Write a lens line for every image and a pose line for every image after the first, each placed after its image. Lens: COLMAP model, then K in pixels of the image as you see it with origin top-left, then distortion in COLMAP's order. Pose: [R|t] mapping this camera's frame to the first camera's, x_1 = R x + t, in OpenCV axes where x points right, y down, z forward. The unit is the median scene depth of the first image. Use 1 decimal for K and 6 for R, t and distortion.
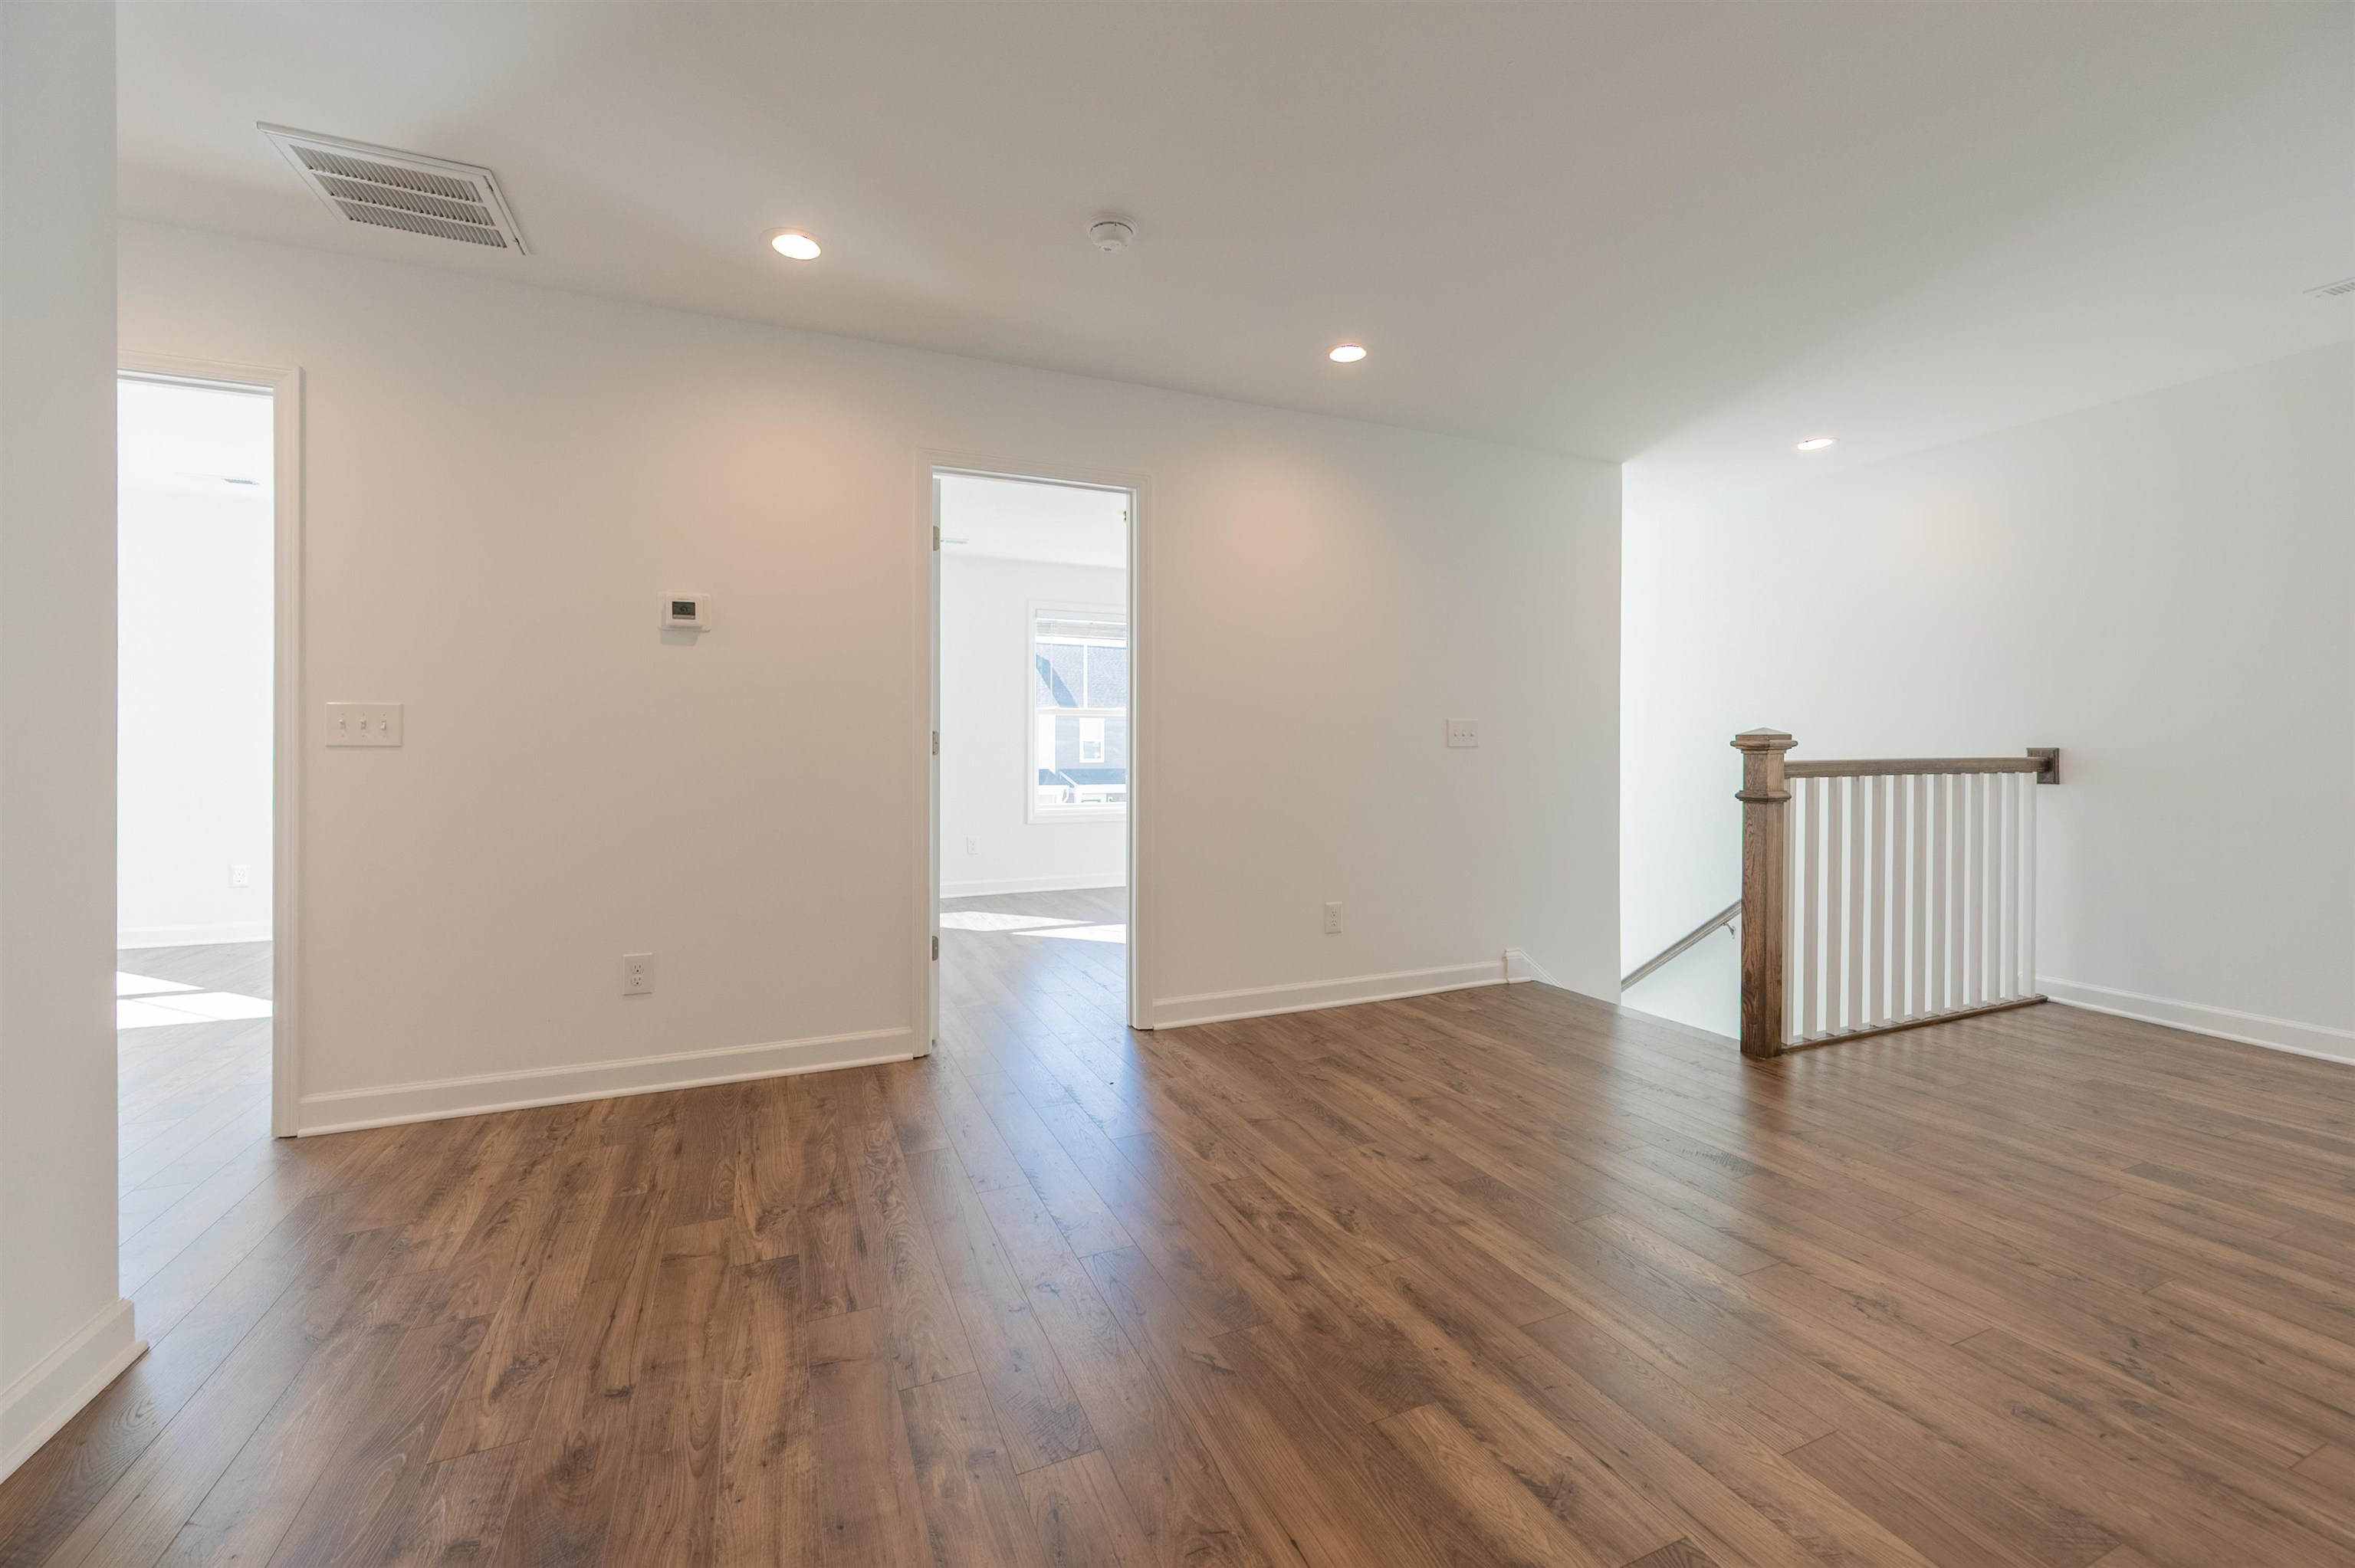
lens RADIAL K [[940.1, 0, 1183.1], [0, 940.1, 758.5], [0, 0, 1]] dist [-0.000069, 0.000364]
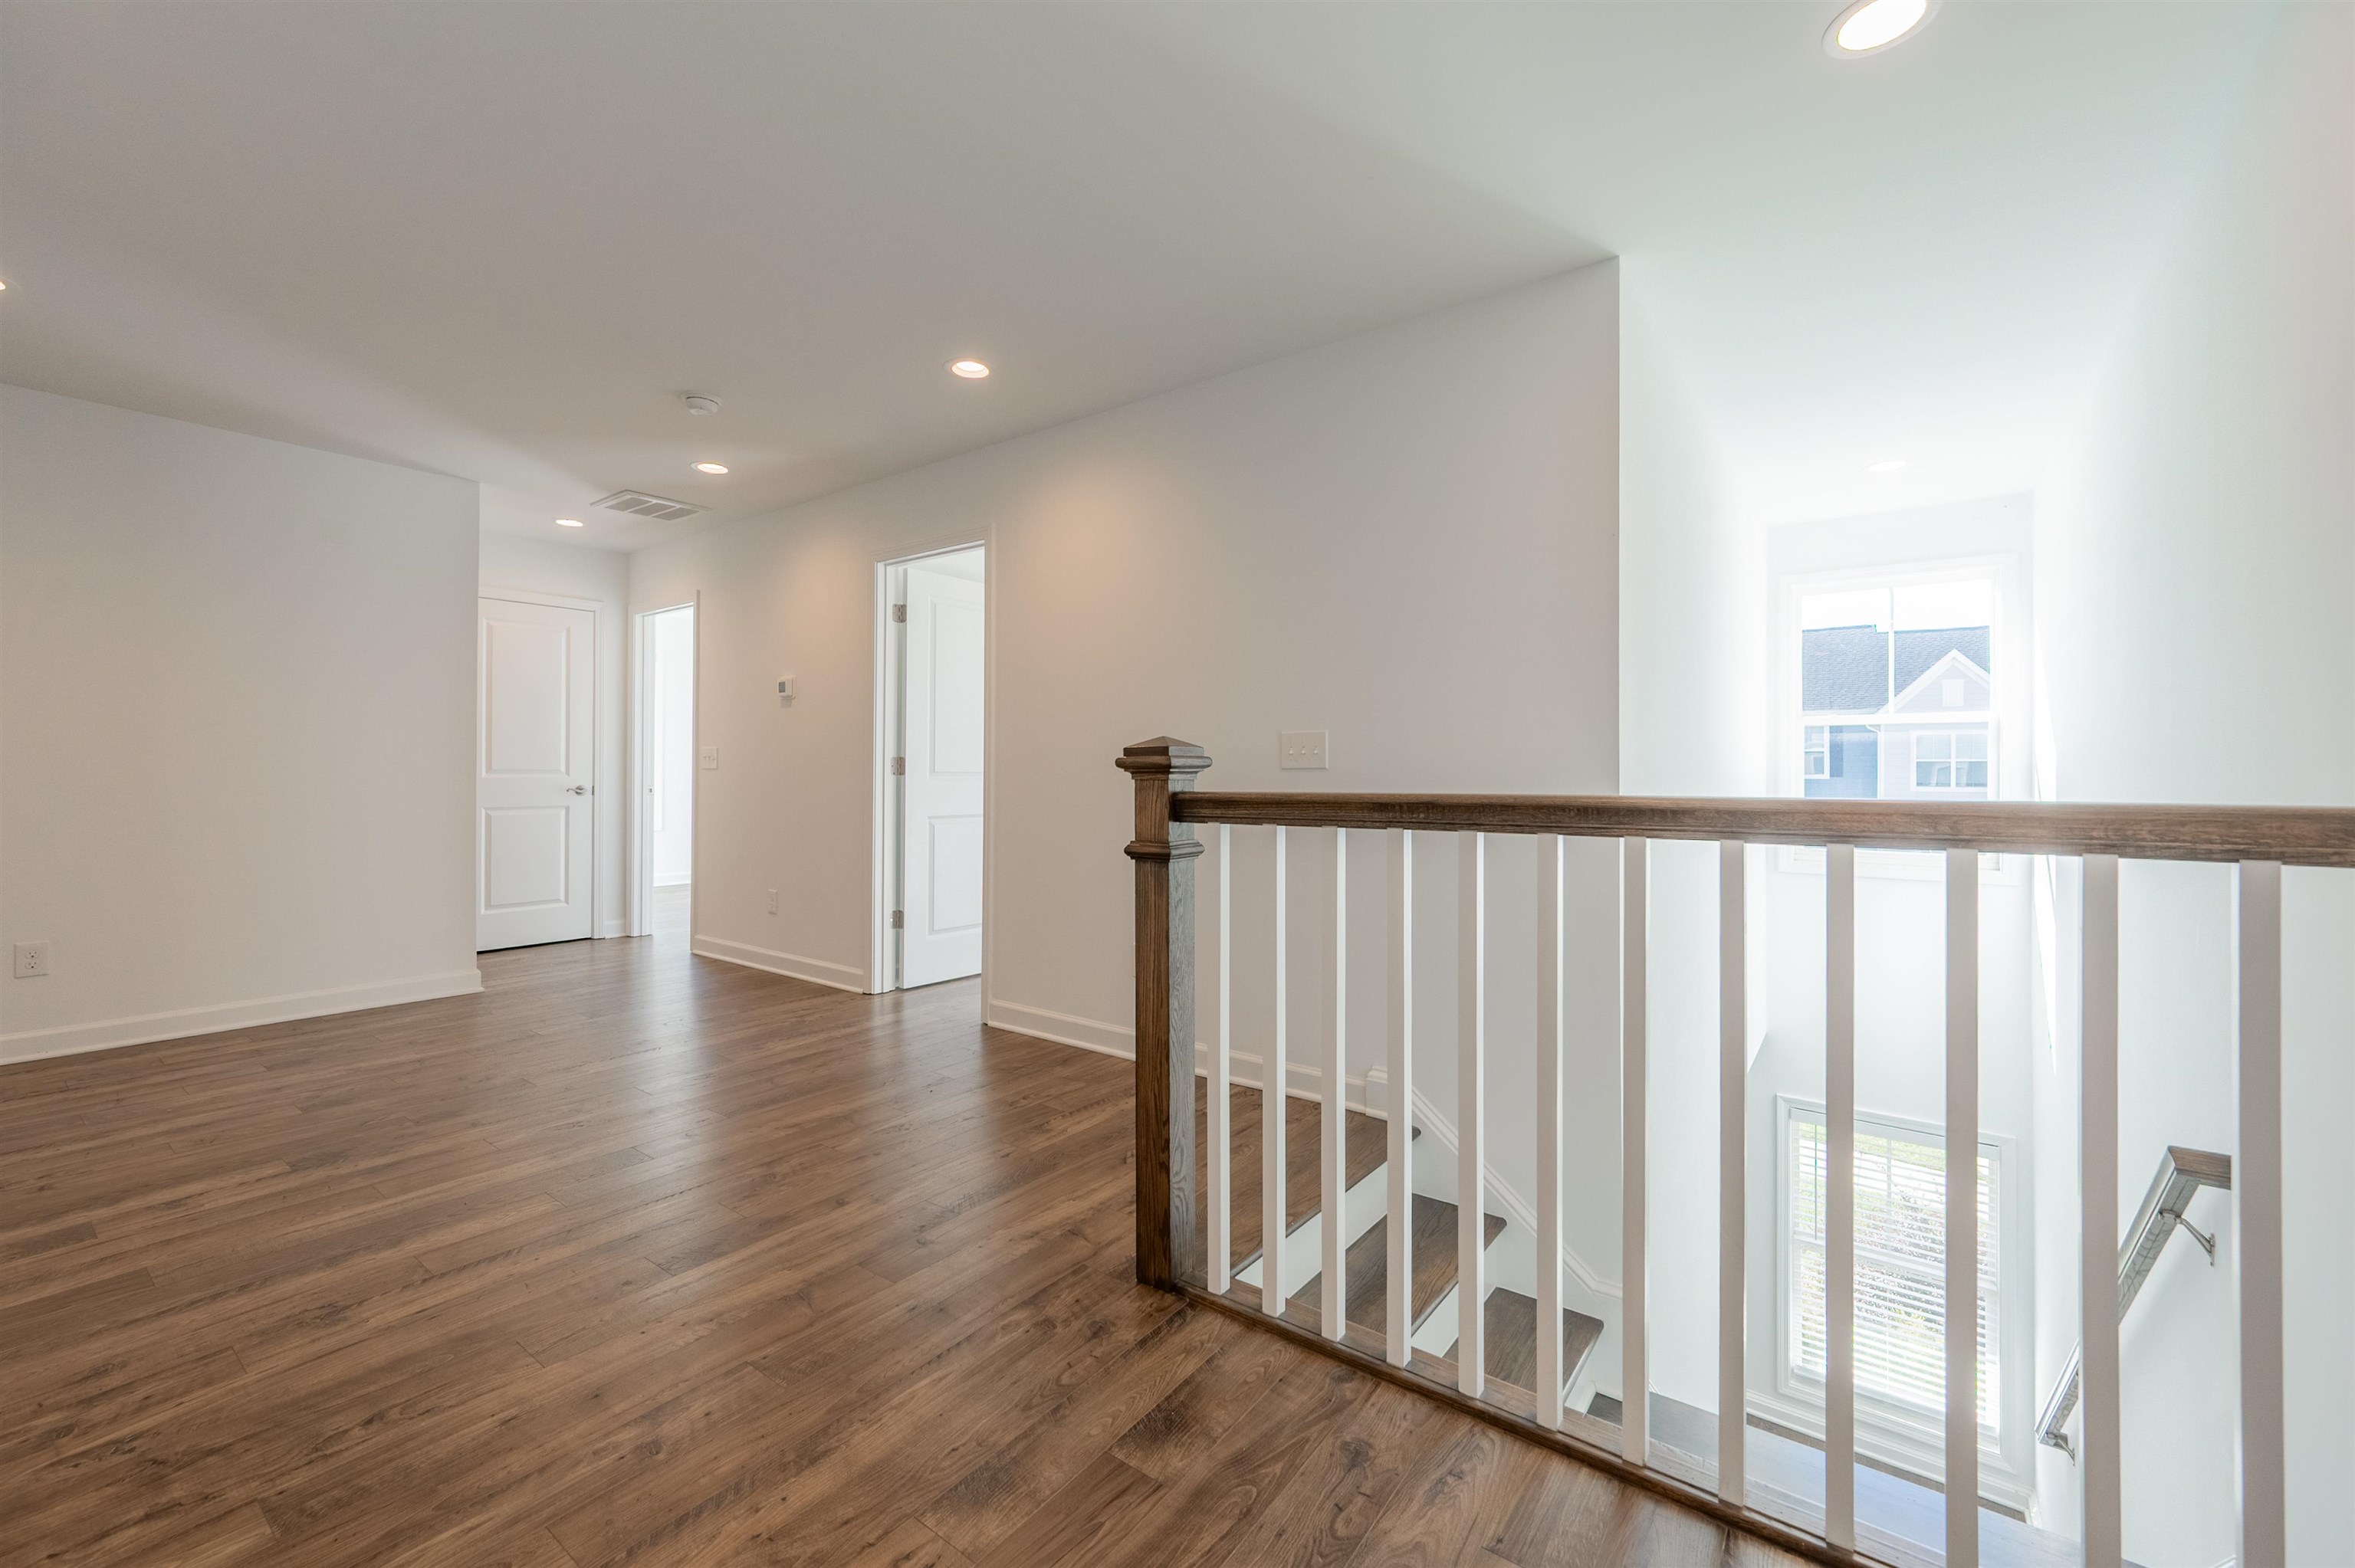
lens RADIAL K [[940.1, 0, 1187.7], [0, 940.1, 779.6], [0, 0, 1]] dist [-0.000069, 0.000364]
pose [[0.501091, 0.008034, -0.865357, 1.603512], [-0.011392, 0.999931, 0.002686, -0.009792], [0.865319, 0.008512, 0.501148, 0.994698]]
